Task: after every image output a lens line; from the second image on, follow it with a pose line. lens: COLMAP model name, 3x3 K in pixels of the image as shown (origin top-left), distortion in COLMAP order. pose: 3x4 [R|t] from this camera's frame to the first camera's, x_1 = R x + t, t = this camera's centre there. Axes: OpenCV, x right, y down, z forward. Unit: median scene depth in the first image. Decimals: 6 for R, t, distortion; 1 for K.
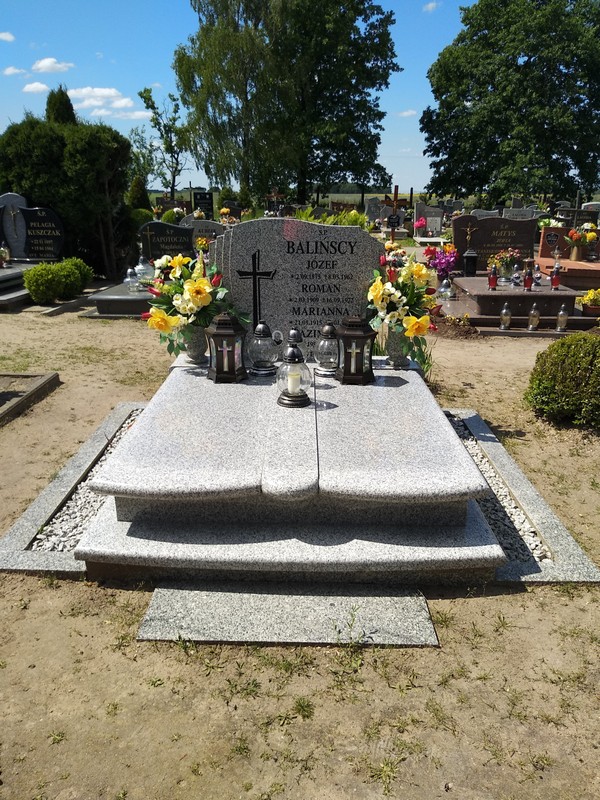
lens RADIAL K [[622.7, 0, 297.7], [0, 622.7, 398.4], [0, 0, 1]] dist [0.015407, -0.061507]
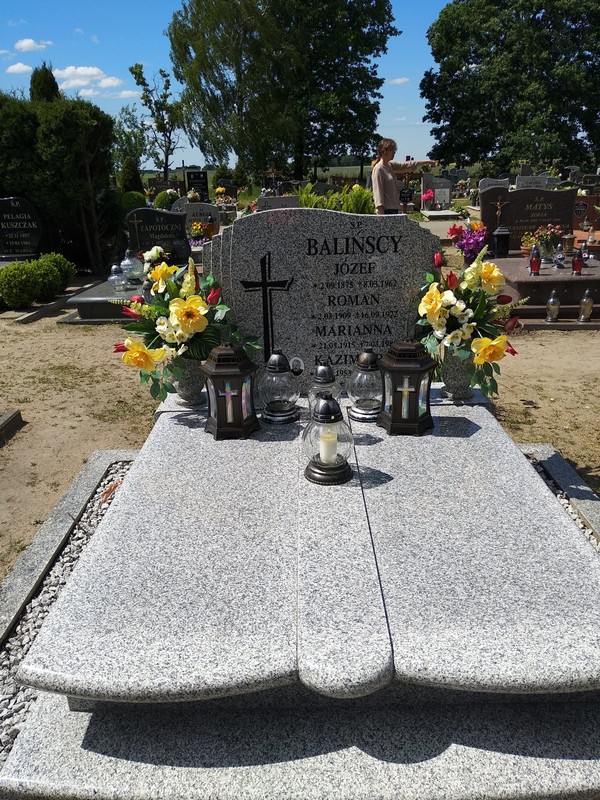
lens RADIAL K [[619.1, 0, 280.2], [0, 619.1, 391.8], [0, 0, 1]] dist [0.019490, -0.054455]
pose [[0.999145, -0.028421, -0.030032, -0.017290], [0.029258, 0.999186, 0.027790, -0.049671], [0.029218, -0.028645, 0.999163, 0.140373]]
